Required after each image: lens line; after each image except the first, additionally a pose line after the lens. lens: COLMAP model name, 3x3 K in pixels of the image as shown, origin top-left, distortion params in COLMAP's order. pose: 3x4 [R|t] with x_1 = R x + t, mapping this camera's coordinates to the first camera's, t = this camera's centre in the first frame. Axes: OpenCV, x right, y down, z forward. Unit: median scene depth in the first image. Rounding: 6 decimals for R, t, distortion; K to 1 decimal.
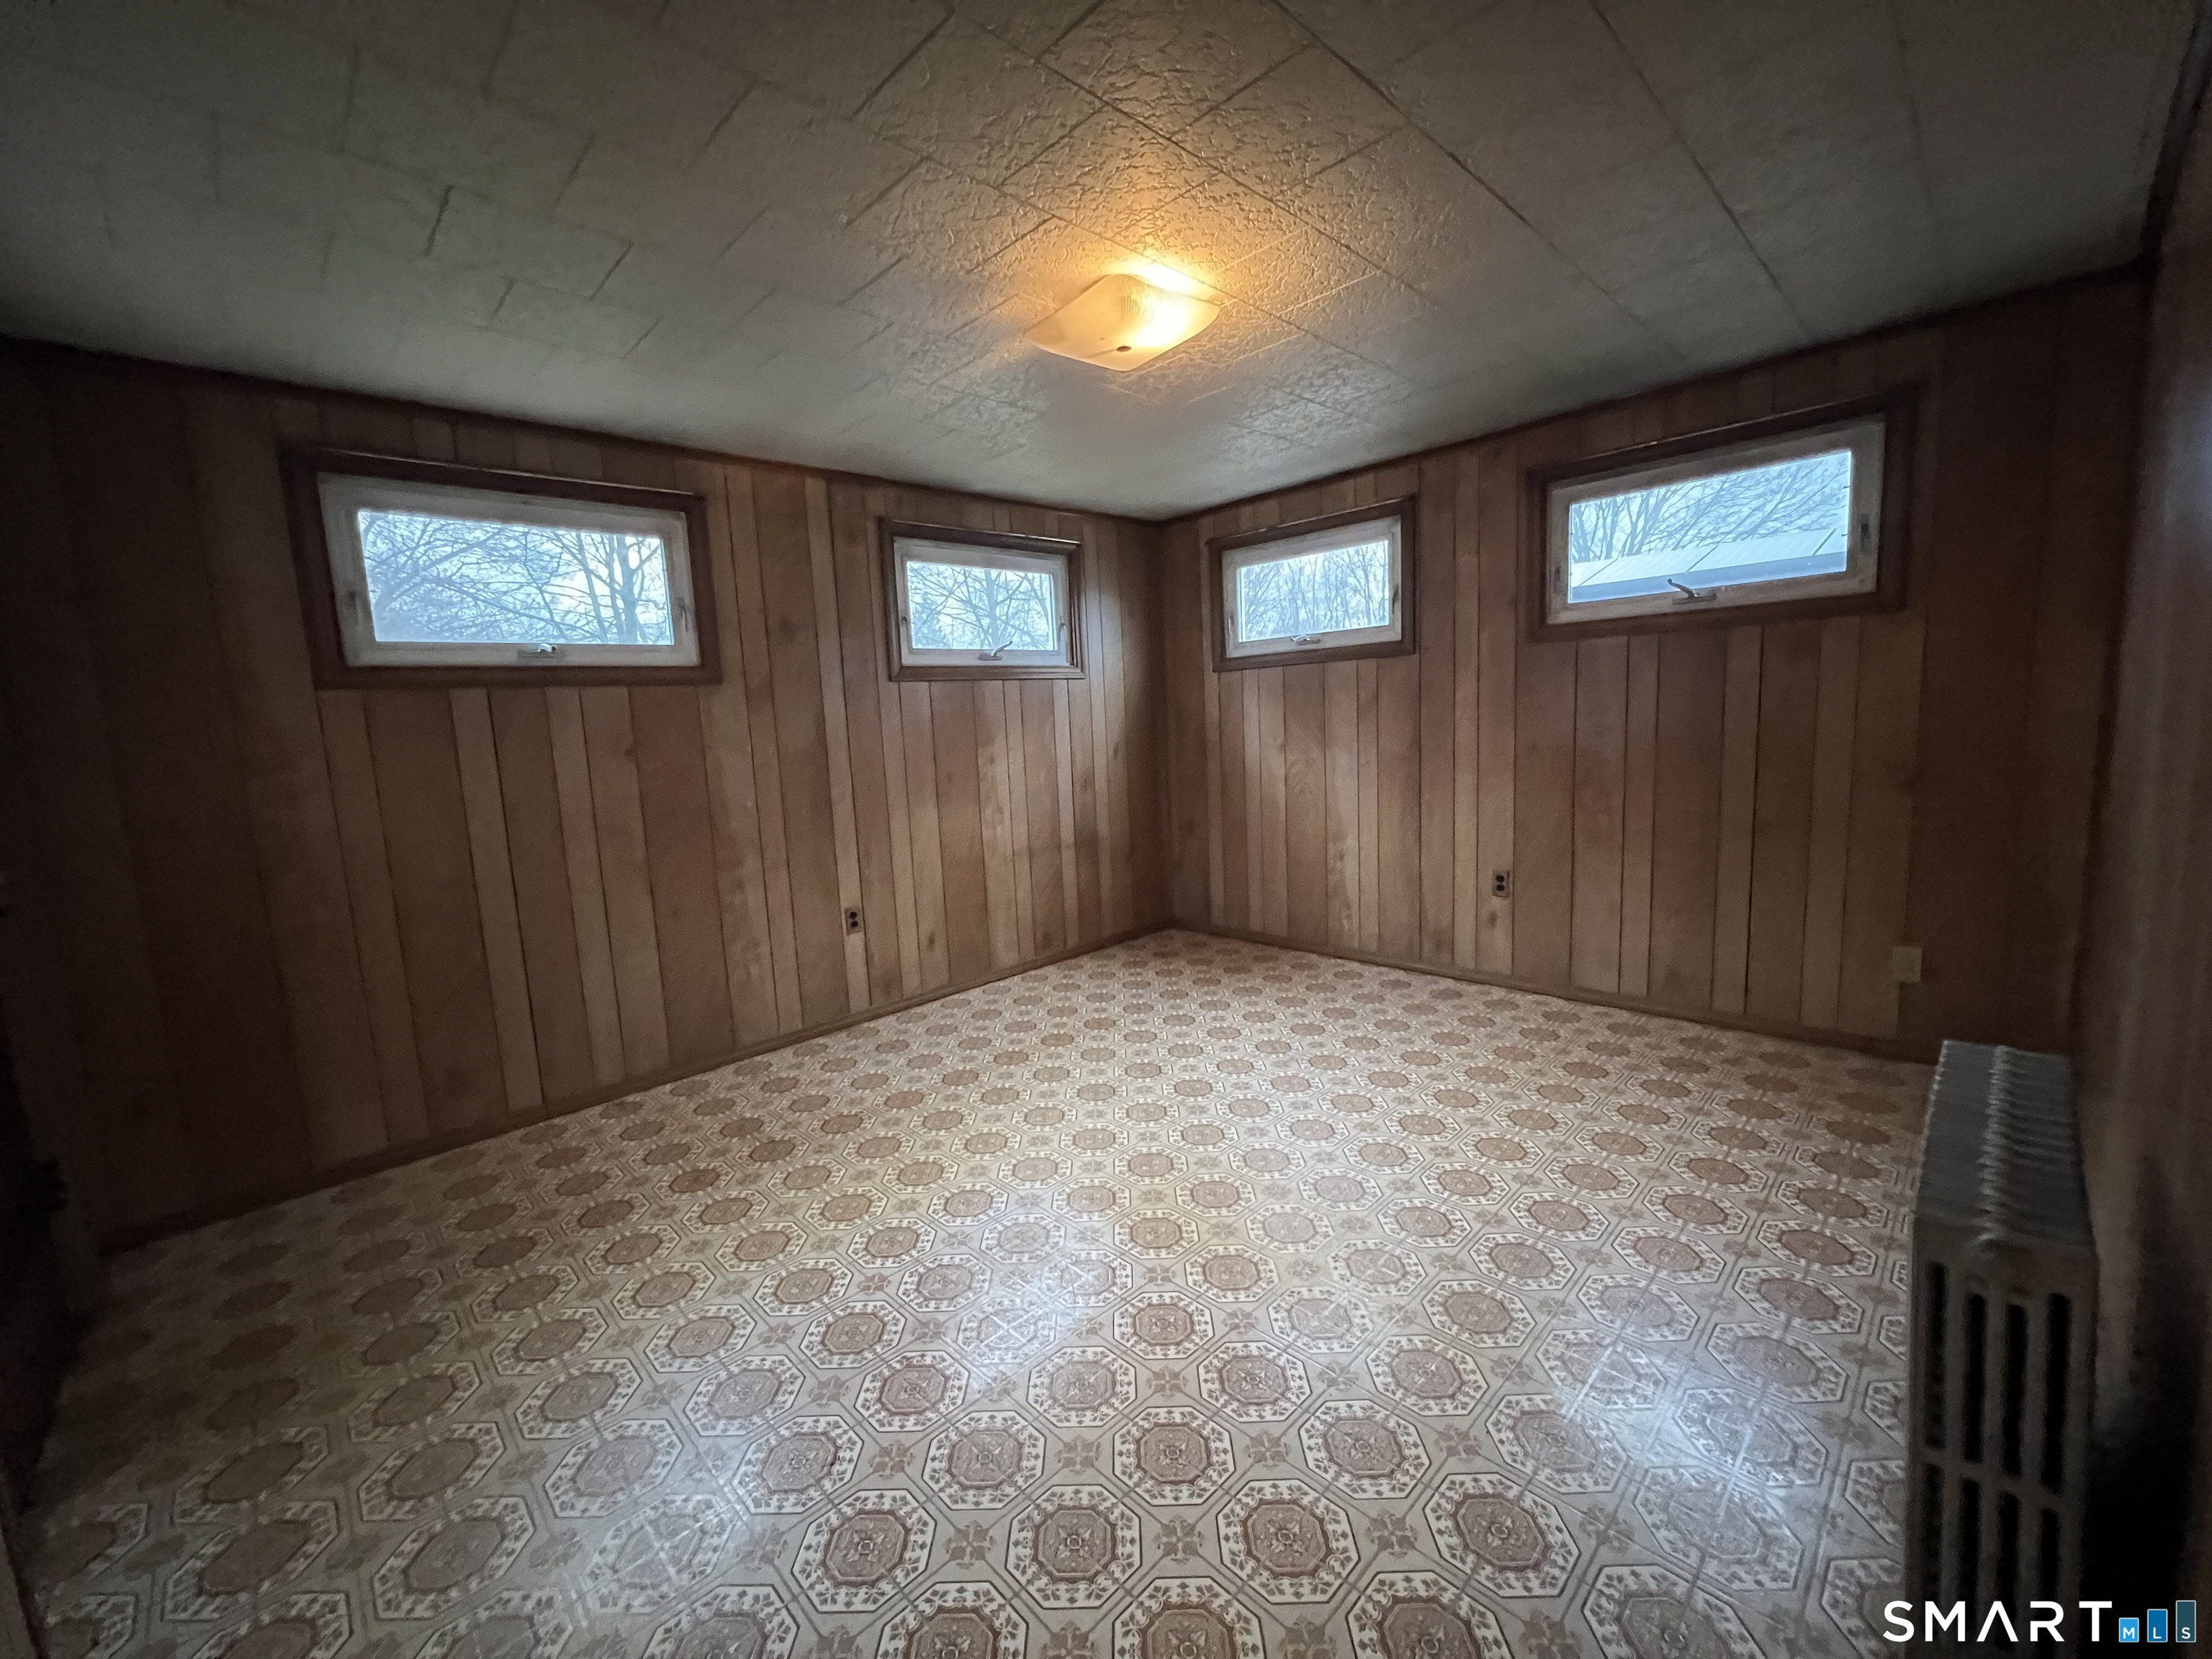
lens RADIAL K [[891.1, 0, 1111.4], [0, 891.1, 820.3], [0, 0, 1]] dist [-0.003799, 0.000812]
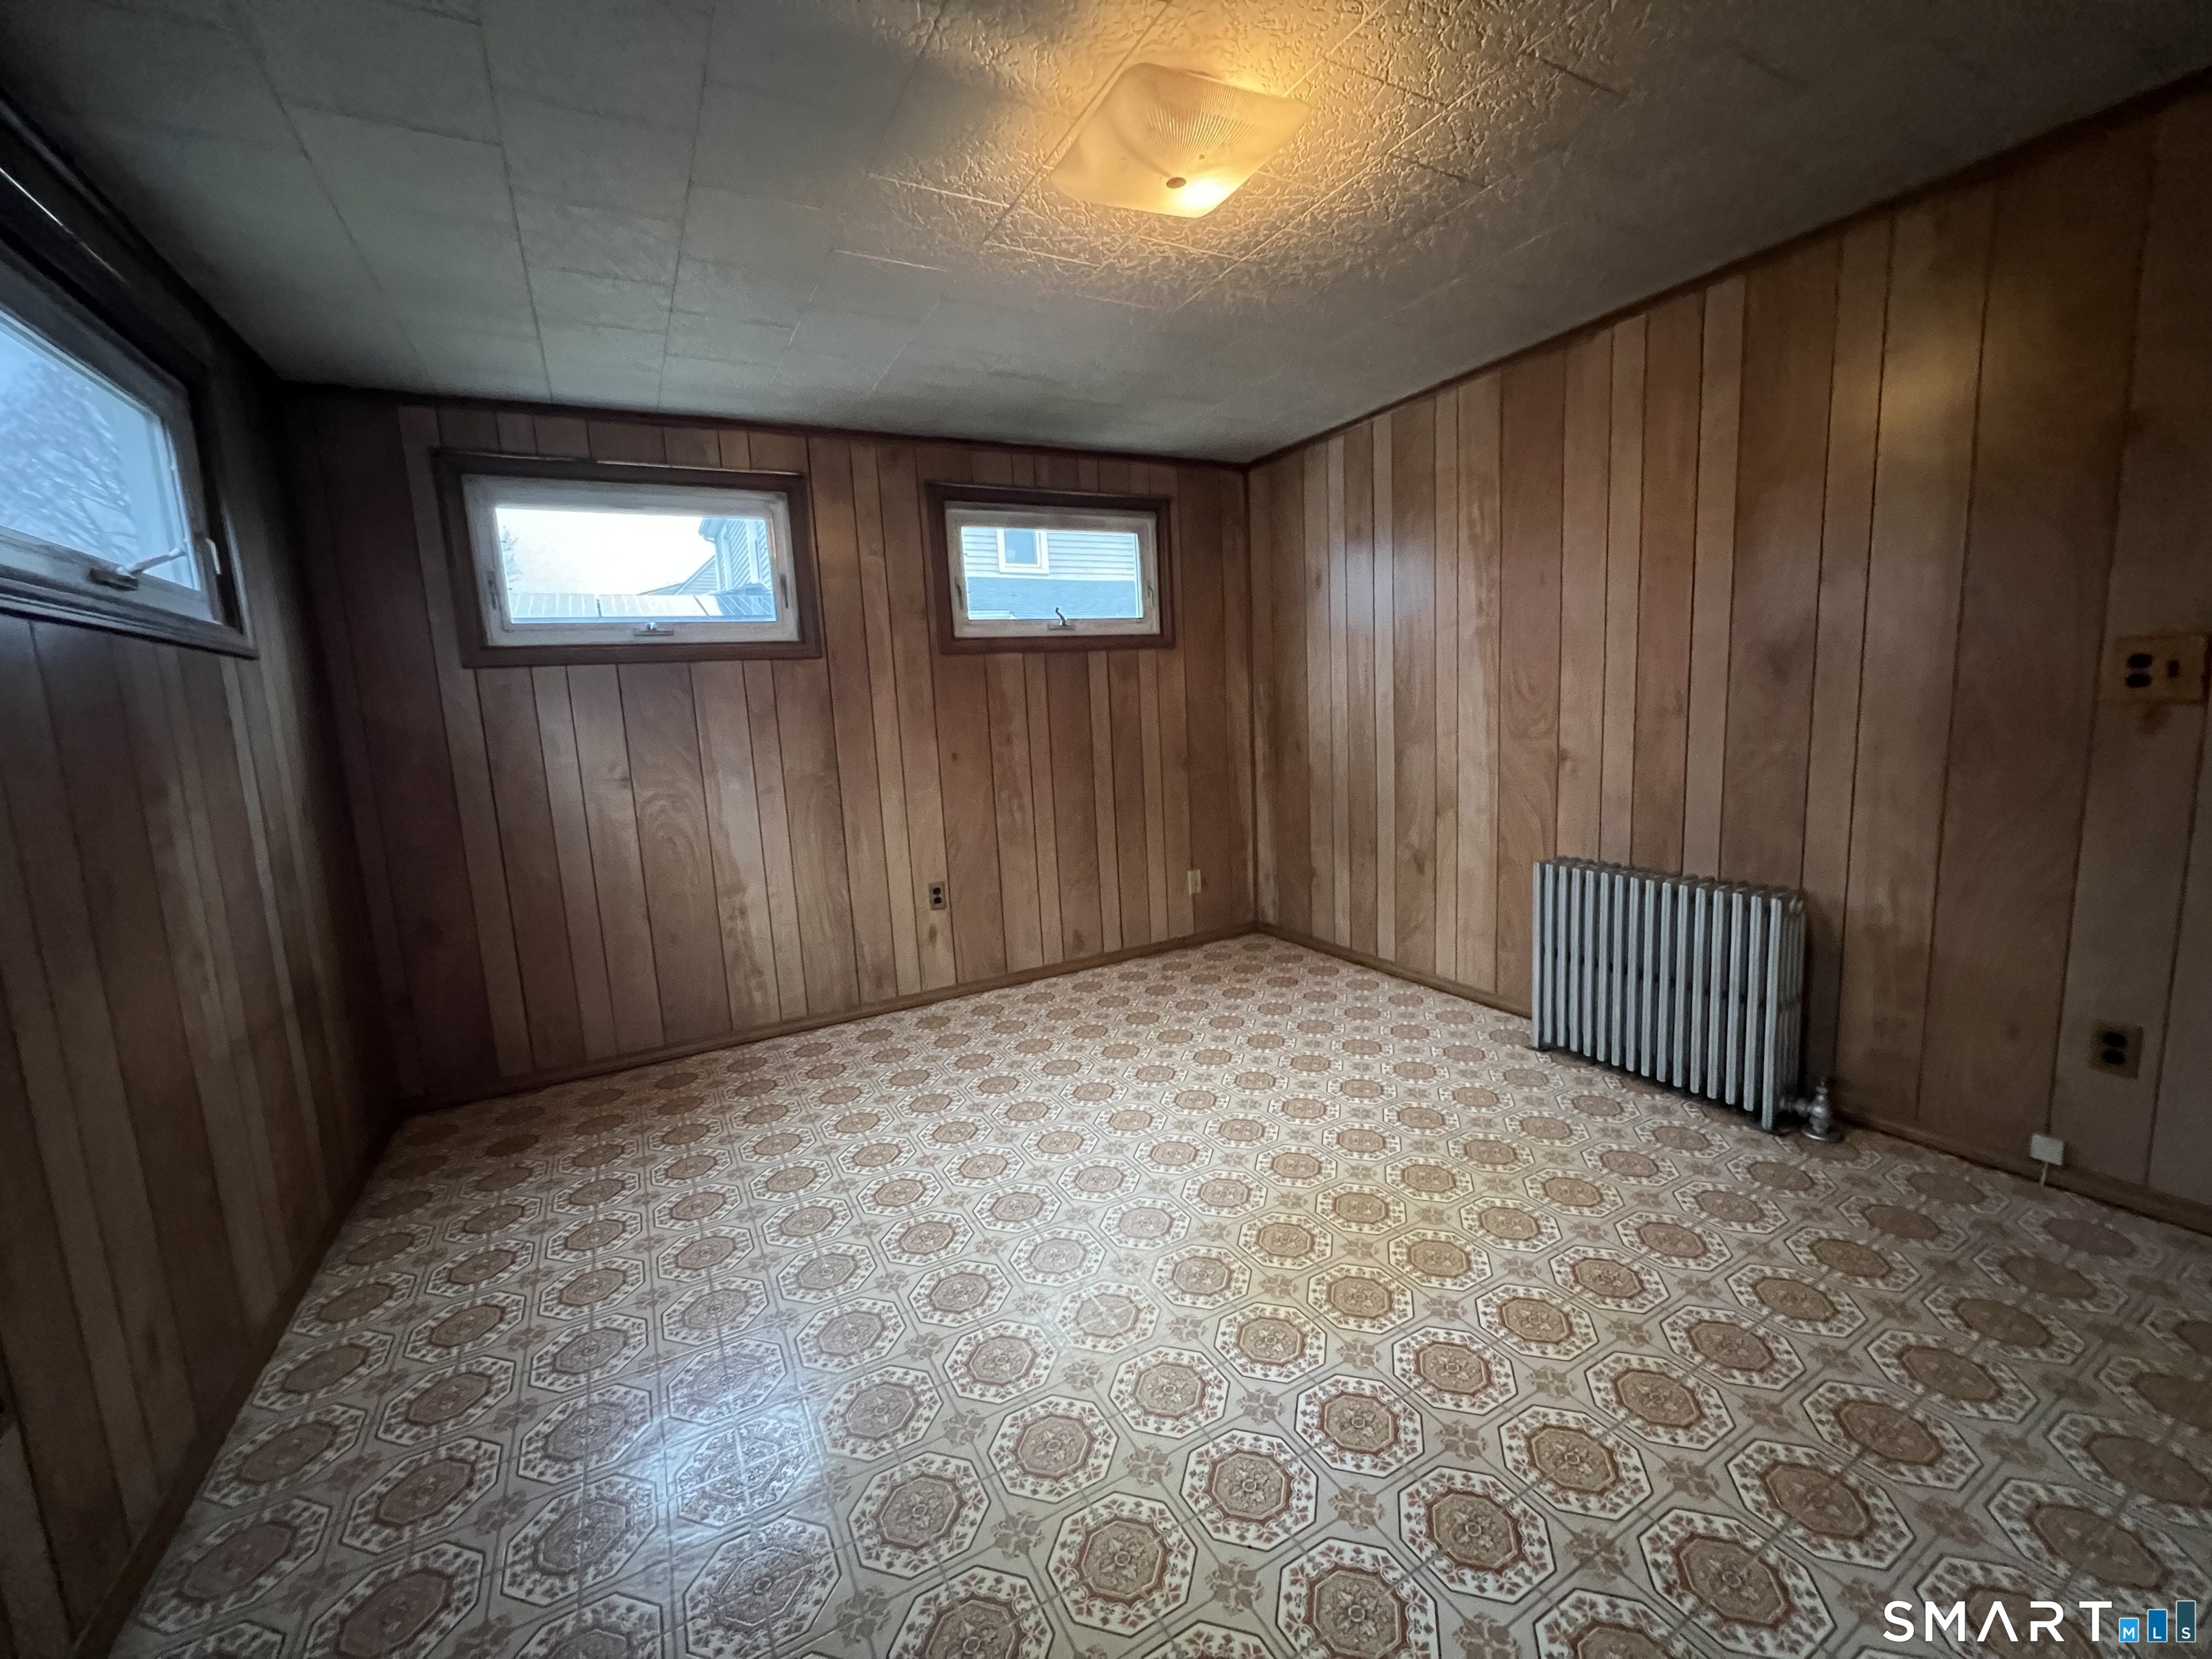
lens RADIAL K [[891.1, 0, 1111.4], [0, 891.1, 820.3], [0, 0, 1]] dist [-0.003799, 0.000812]
pose [[0.264555, -0.097040, 0.959476, -0.450295], [0.153067, 0.986537, 0.057572, -0.039144], [-0.952145, 0.131633, 0.275847, 0.532502]]
